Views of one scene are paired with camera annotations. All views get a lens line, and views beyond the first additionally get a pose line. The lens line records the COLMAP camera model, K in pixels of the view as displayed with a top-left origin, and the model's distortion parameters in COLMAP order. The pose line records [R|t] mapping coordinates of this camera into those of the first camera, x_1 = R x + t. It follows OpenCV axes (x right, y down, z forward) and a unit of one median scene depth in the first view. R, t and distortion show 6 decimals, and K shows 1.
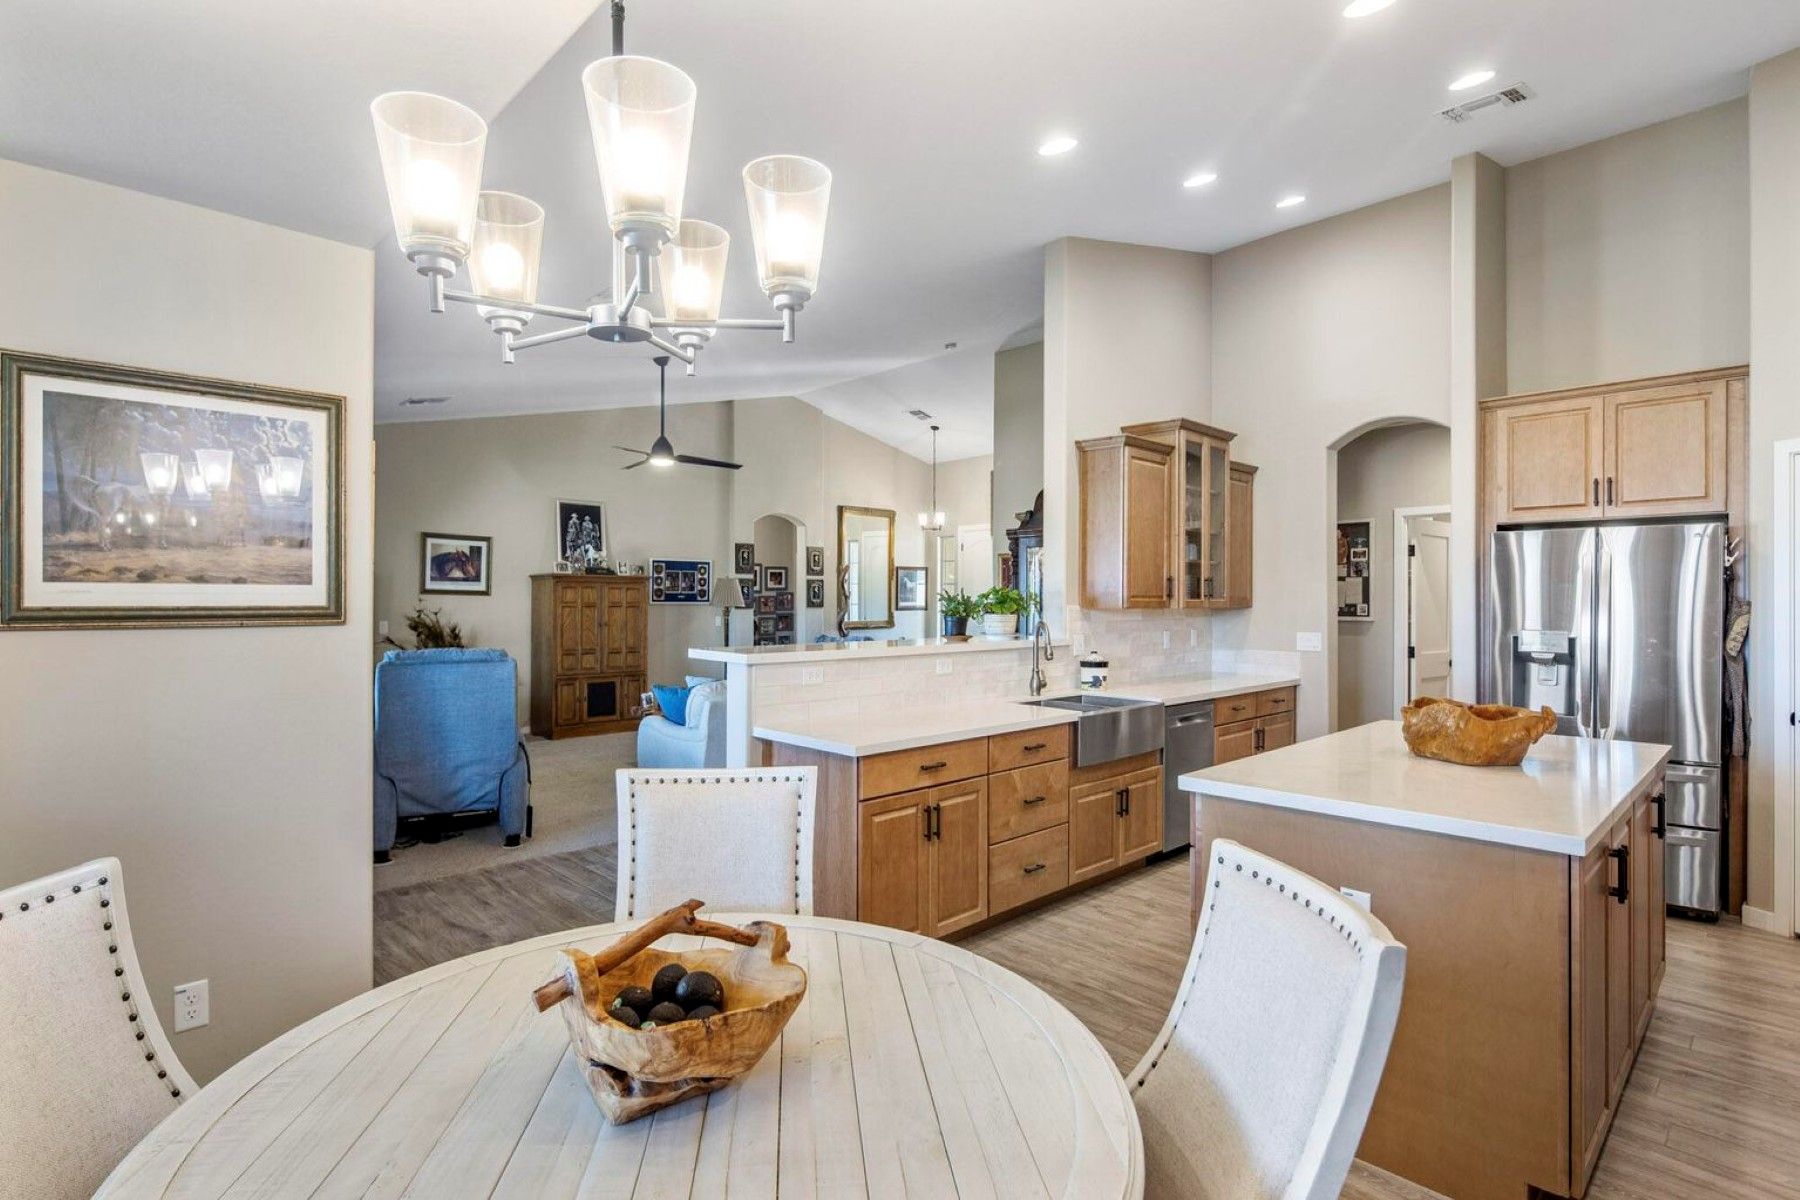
lens RADIAL K [[863.2, 0, 889.0], [0, 863.2, 599.9], [0, 0, 1]] dist [-0.000815, -0.000256]
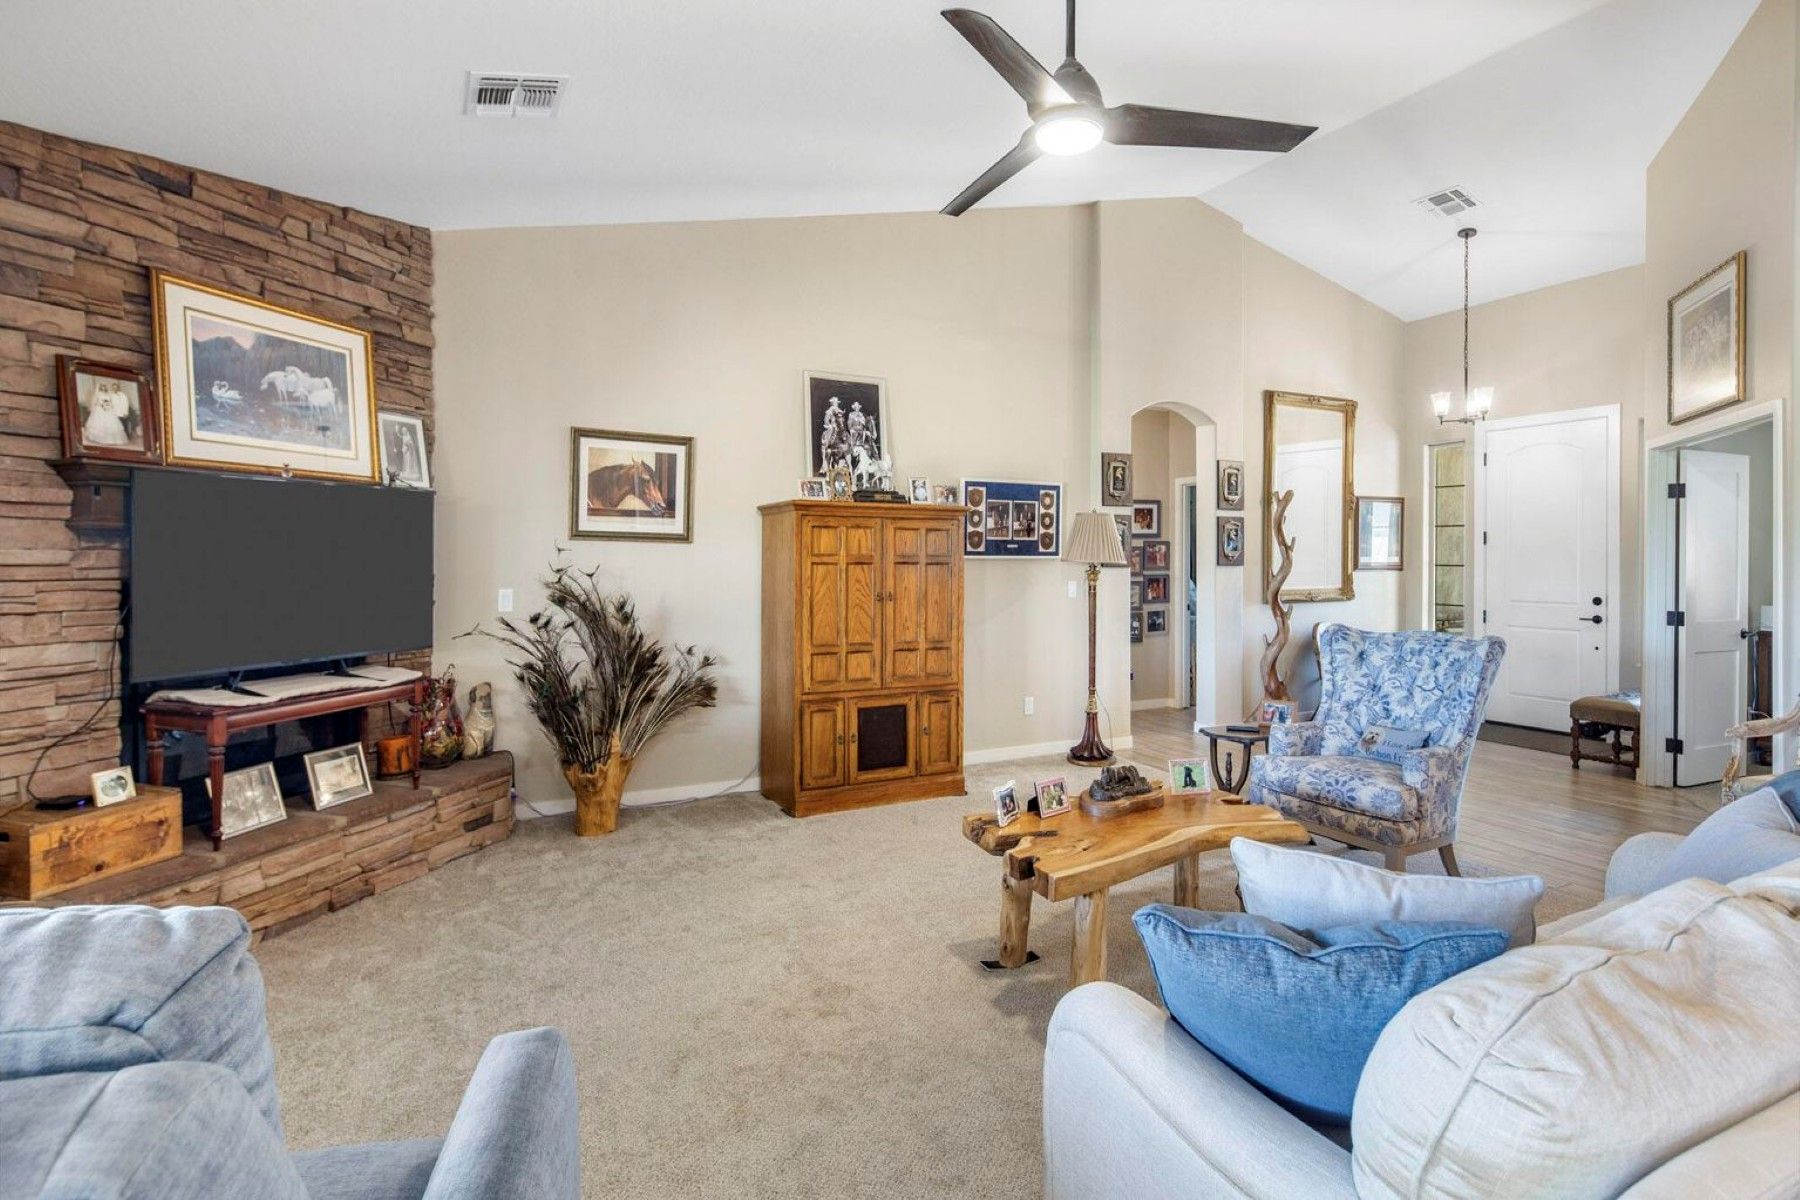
lens RADIAL K [[880.4, 0, 896.6], [0, 880.4, 562.3], [0, 0, 1]] dist [0.001553, 0.000207]
pose [[0.958657, 0.001214, -0.284563, -0.158028], [0.000412, 0.999984, 0.005656, 0.003877], [0.284565, -0.005539, 0.958641, 0.448069]]
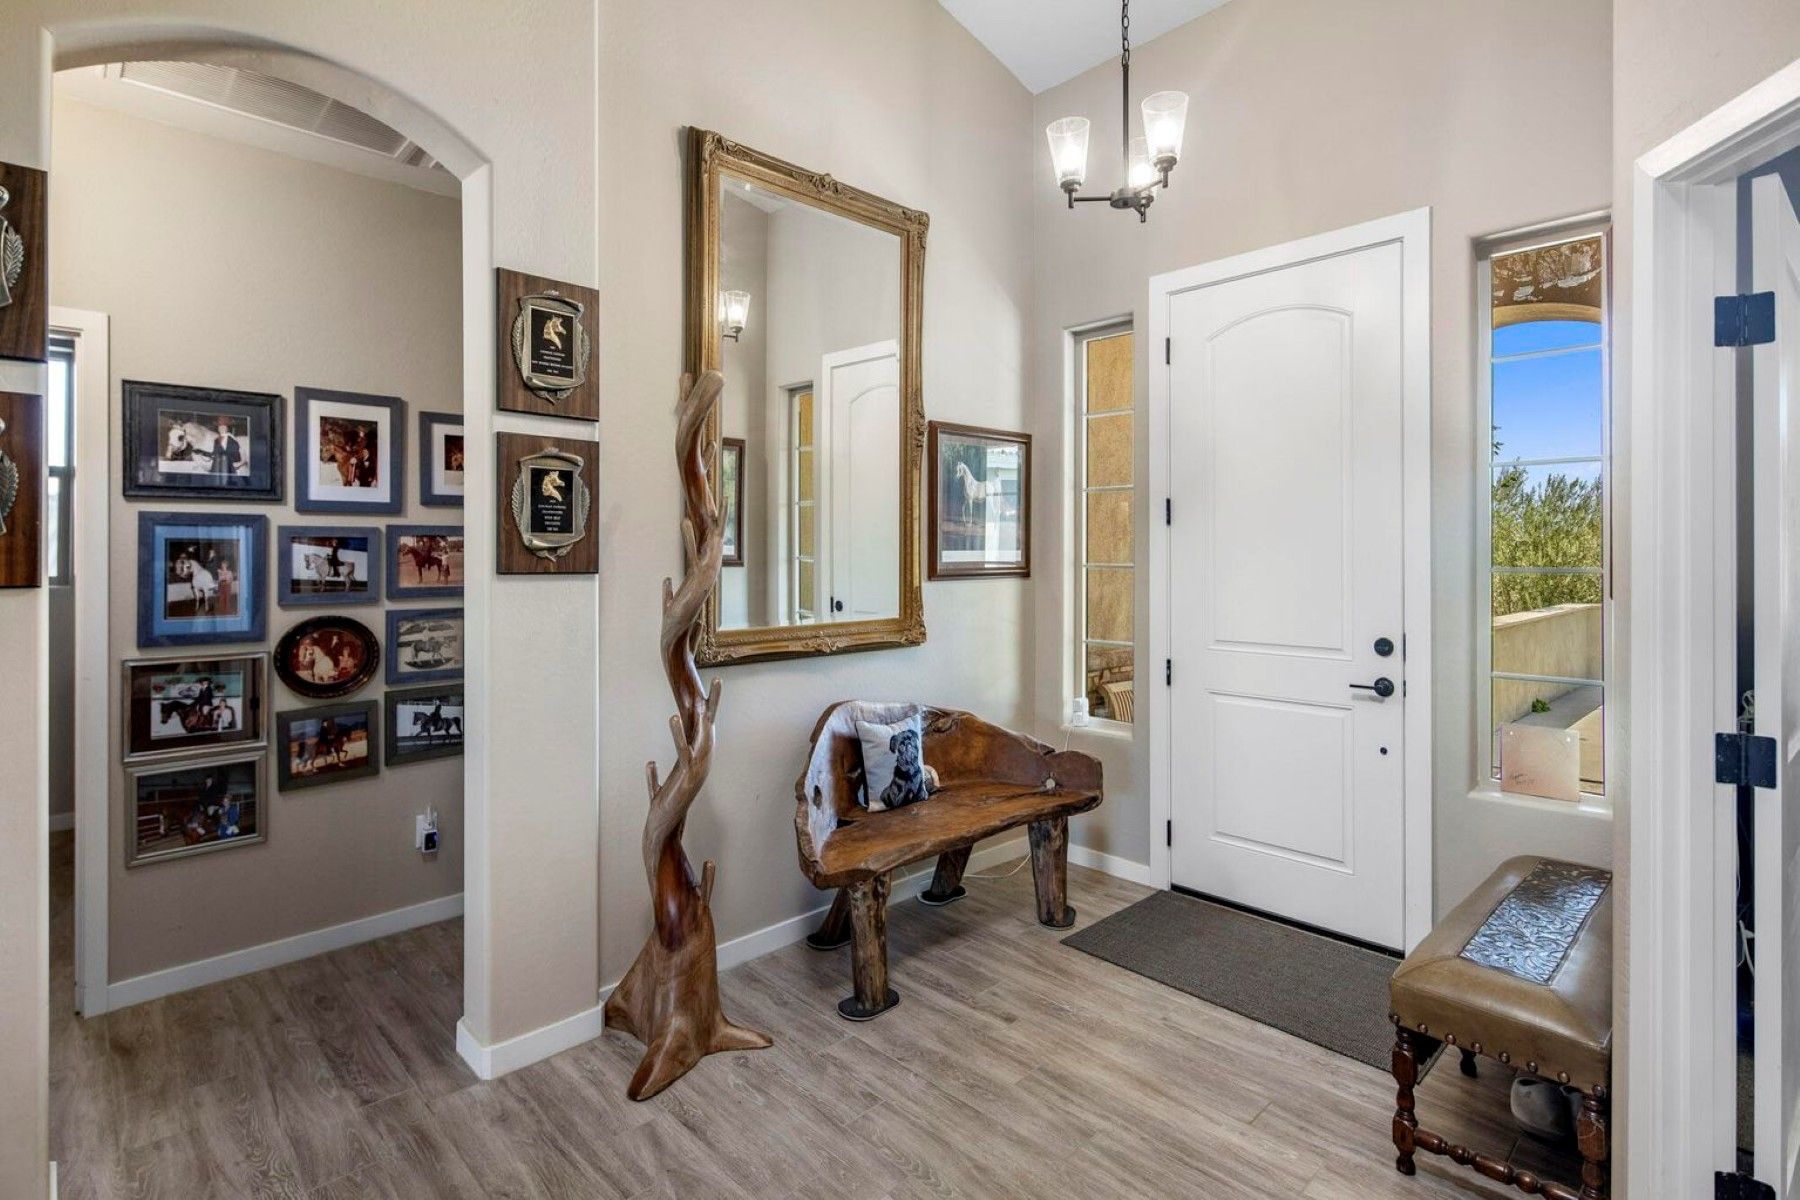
lens RADIAL K [[880.4, 0, 896.6], [0, 880.4, 562.3], [0, 0, 1]] dist [0.001553, 0.000207]
pose [[0.999991, -0.001724, 0.003828, -0.004058], [0.001685, 0.999947, 0.010136, 0.004845], [-0.003845, -0.010129, 0.999941, 0.949732]]
